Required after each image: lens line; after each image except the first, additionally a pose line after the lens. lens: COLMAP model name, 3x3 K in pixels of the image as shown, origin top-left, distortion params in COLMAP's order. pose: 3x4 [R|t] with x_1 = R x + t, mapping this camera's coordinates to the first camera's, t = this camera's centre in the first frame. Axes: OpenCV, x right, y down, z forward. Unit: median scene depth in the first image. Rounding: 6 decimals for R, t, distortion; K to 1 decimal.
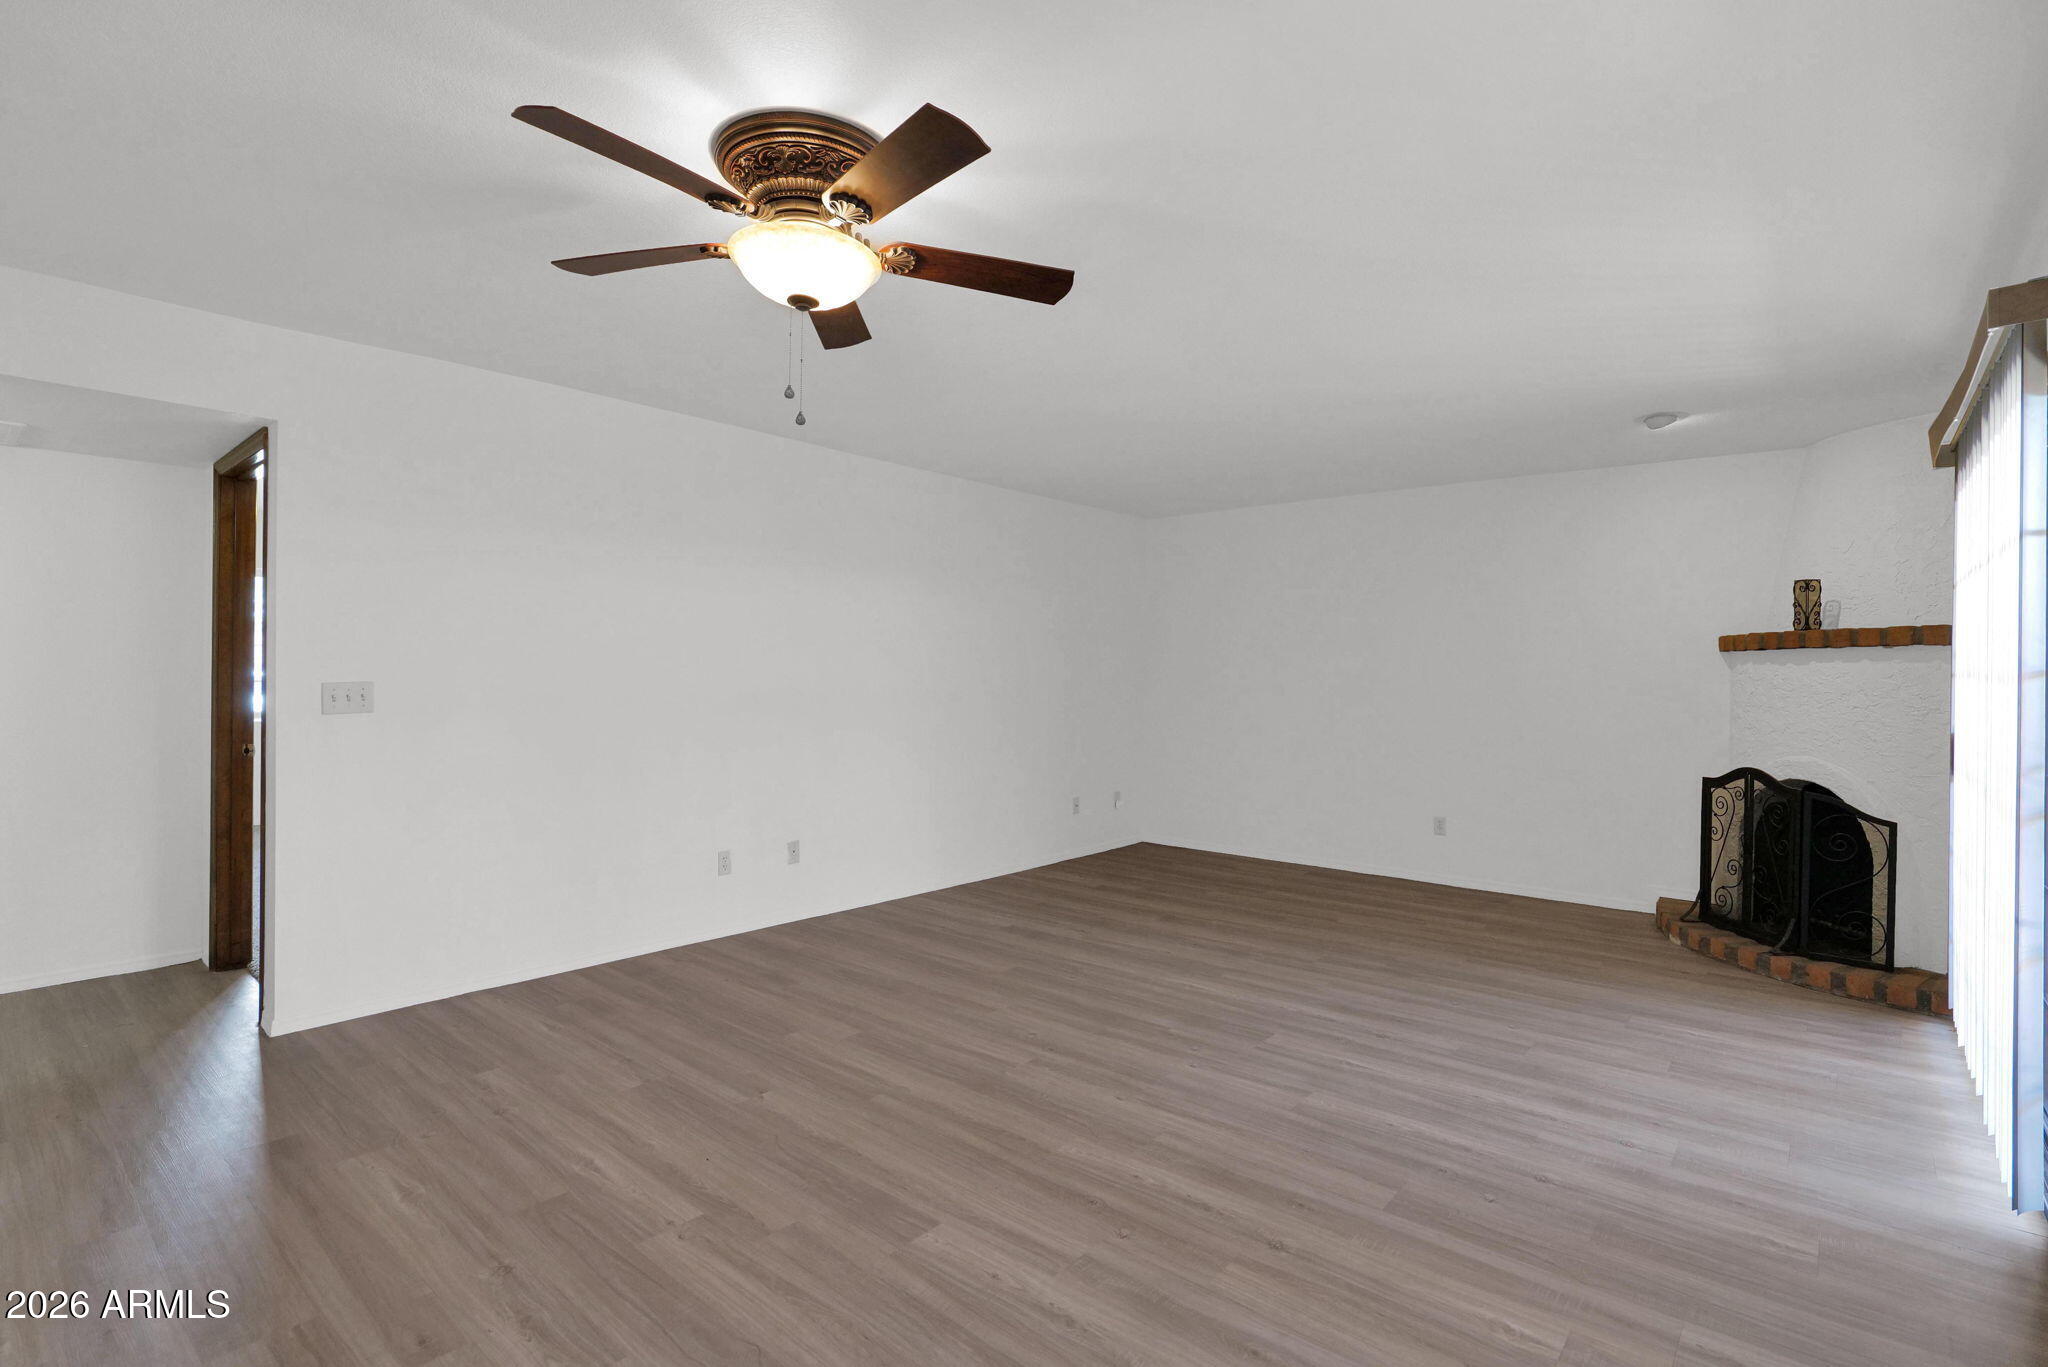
lens RADIAL K [[975.8, 0, 1026.6], [0, 975.8, 672.8], [0, 0, 1]] dist [-0.015589, 0.001251]
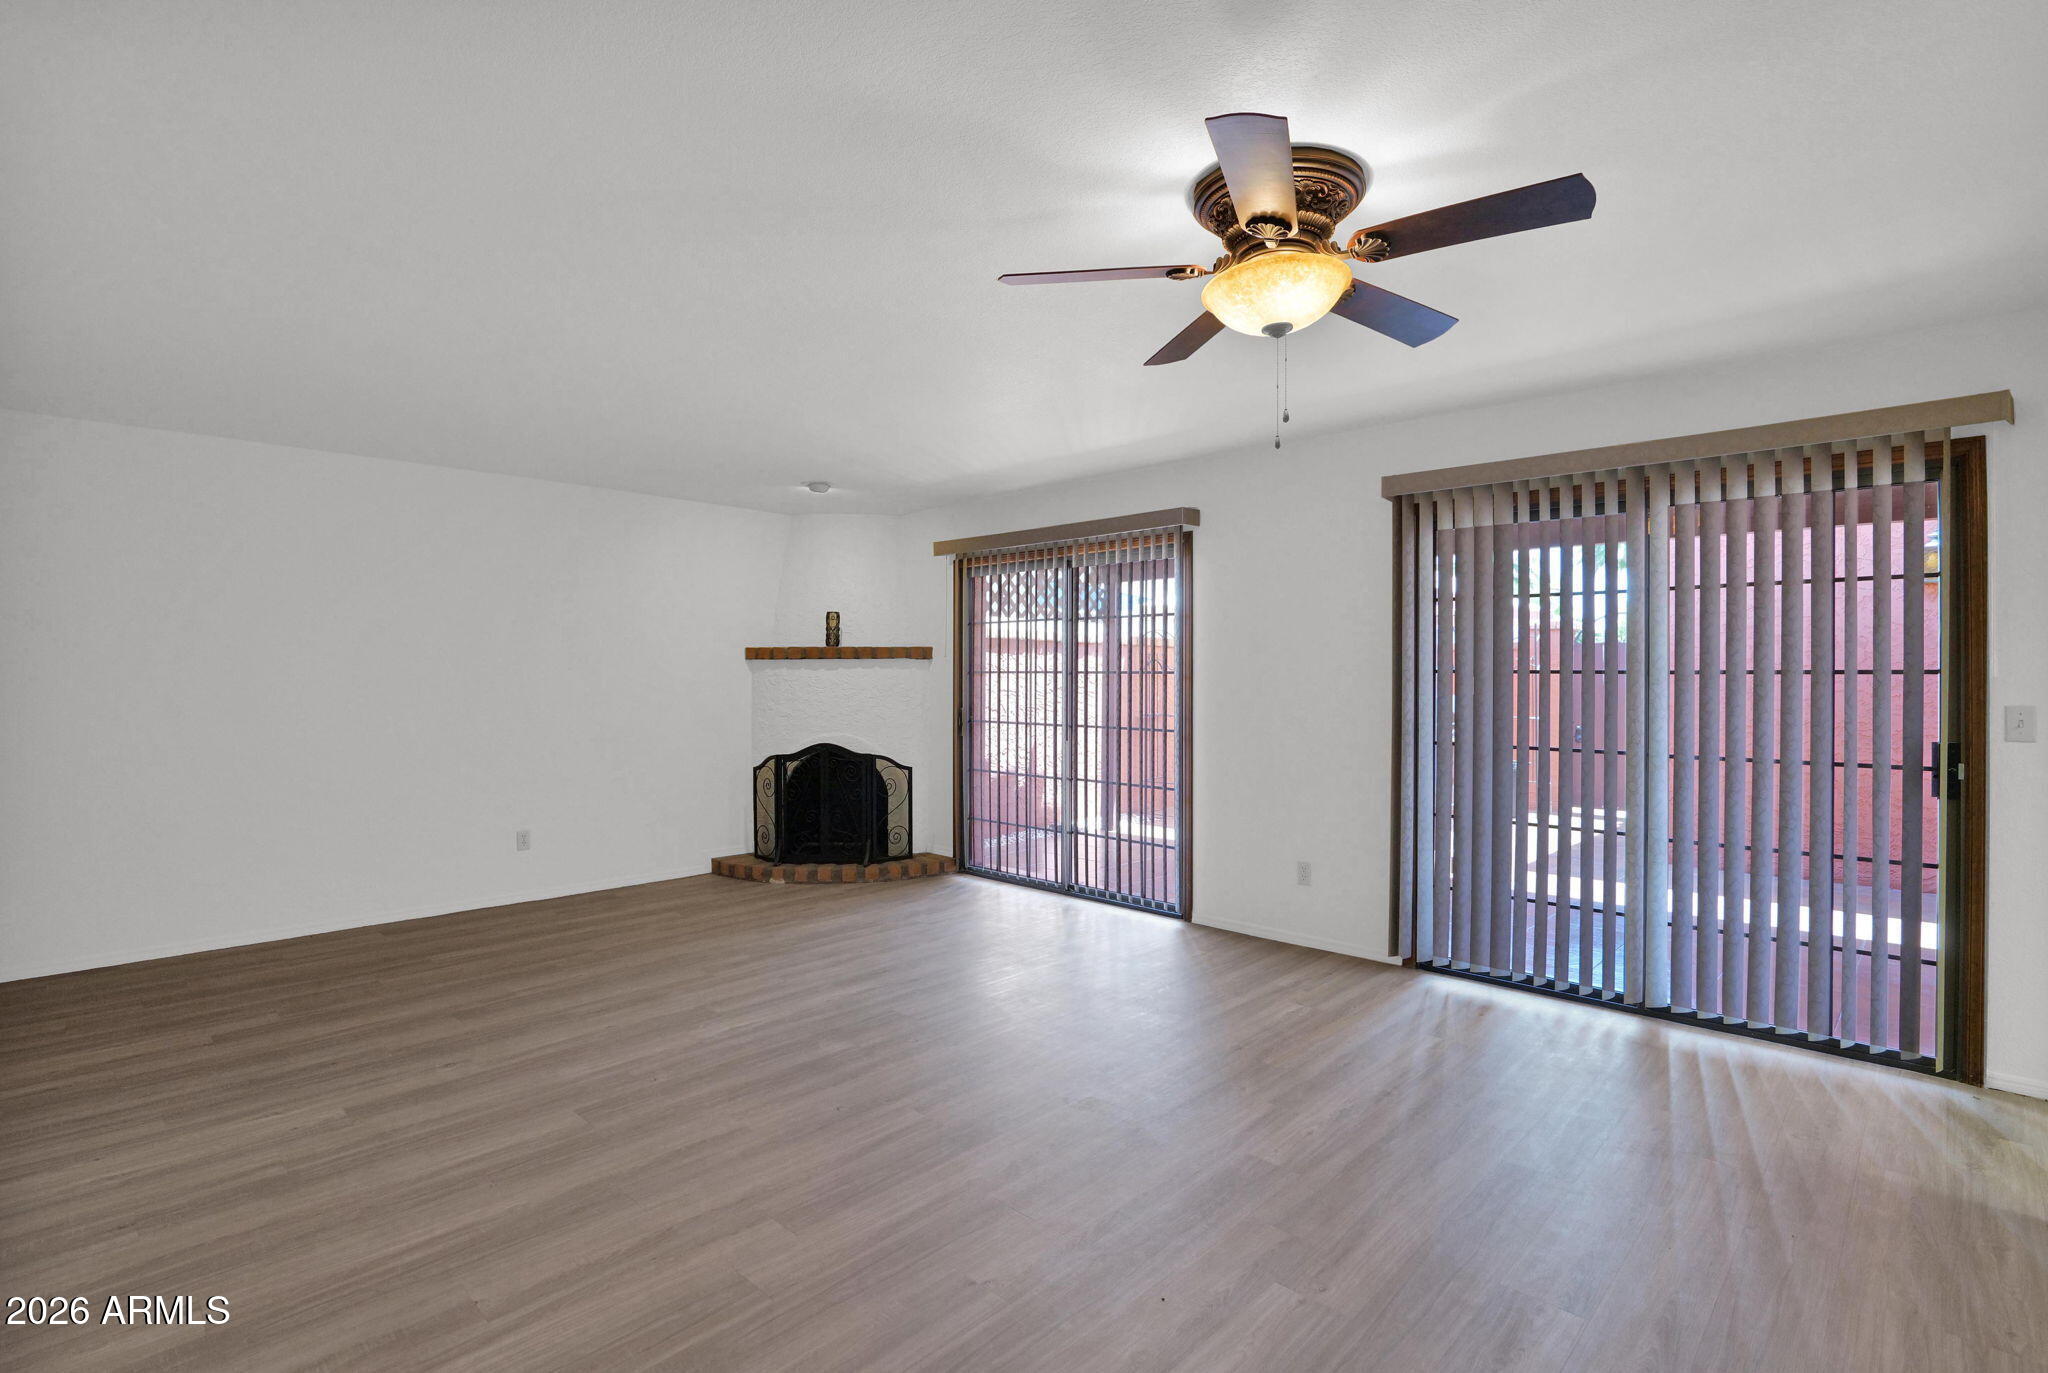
lens RADIAL K [[966.6, 0, 1040.2], [0, 966.6, 683.7], [0, 0, 1]] dist [-0.017251, -0.000138]
pose [[0.051231, -0.013310, 0.998598, -0.684533], [0.001441, 0.999911, 0.013253, -0.007517], [-0.998686, 0.000760, 0.051245, 0.657464]]
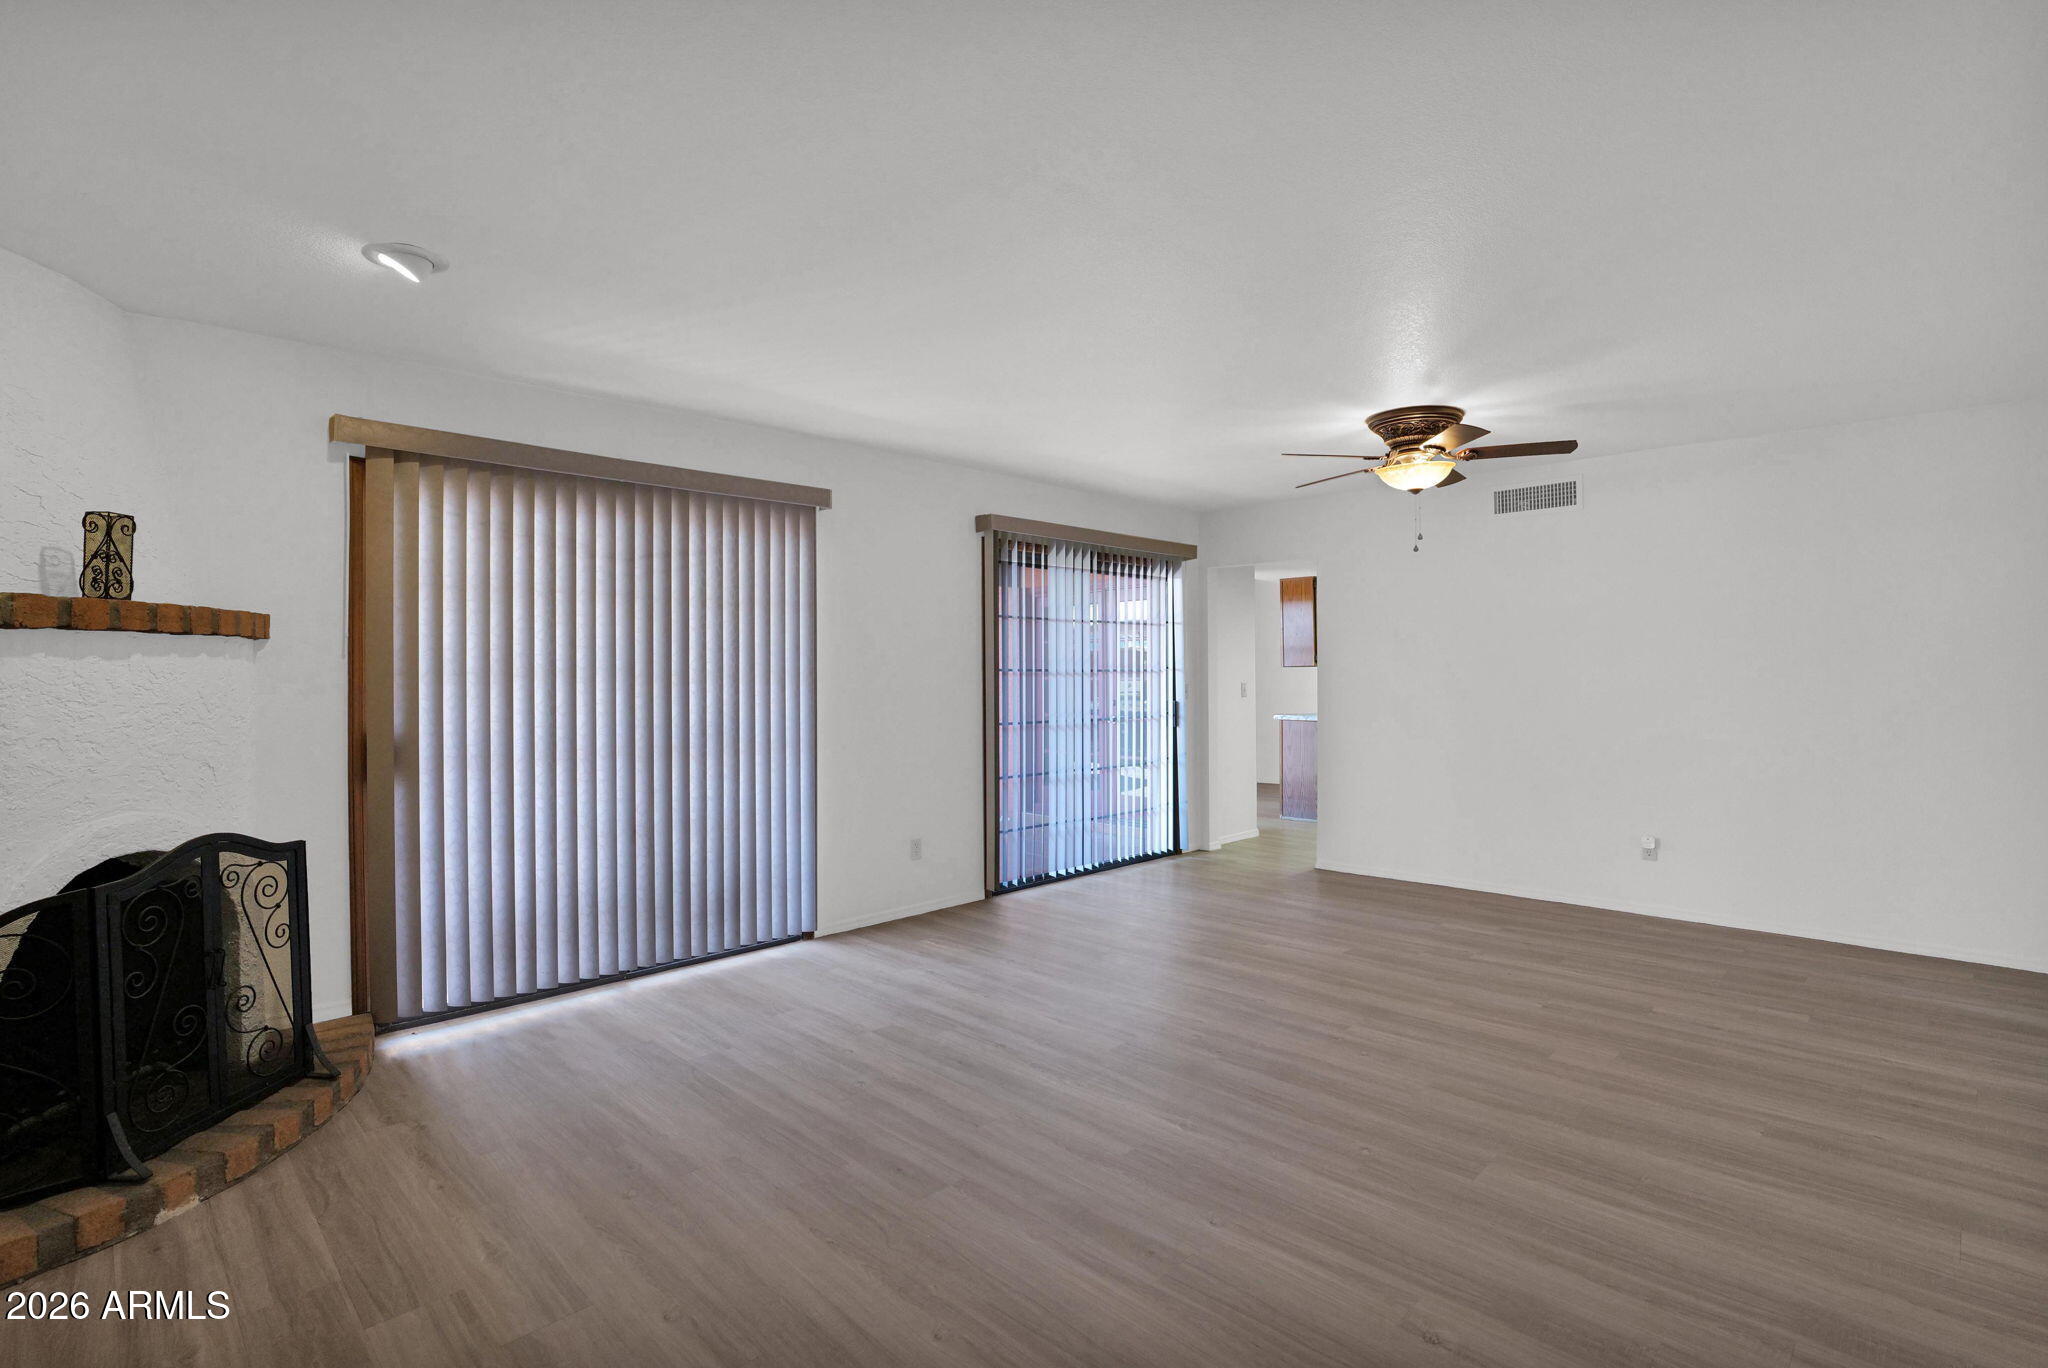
lens RADIAL K [[942.4, 0, 1032.0], [0, 942.4, 678.4], [0, 0, 1]] dist [-0.018891, 0.008778]
pose [[-0.996938, -0.006329, 0.077940, 0.220320], [-0.005678, 0.999947, 0.008571, -0.004207], [-0.077990, 0.008102, -0.996921, 1.632741]]
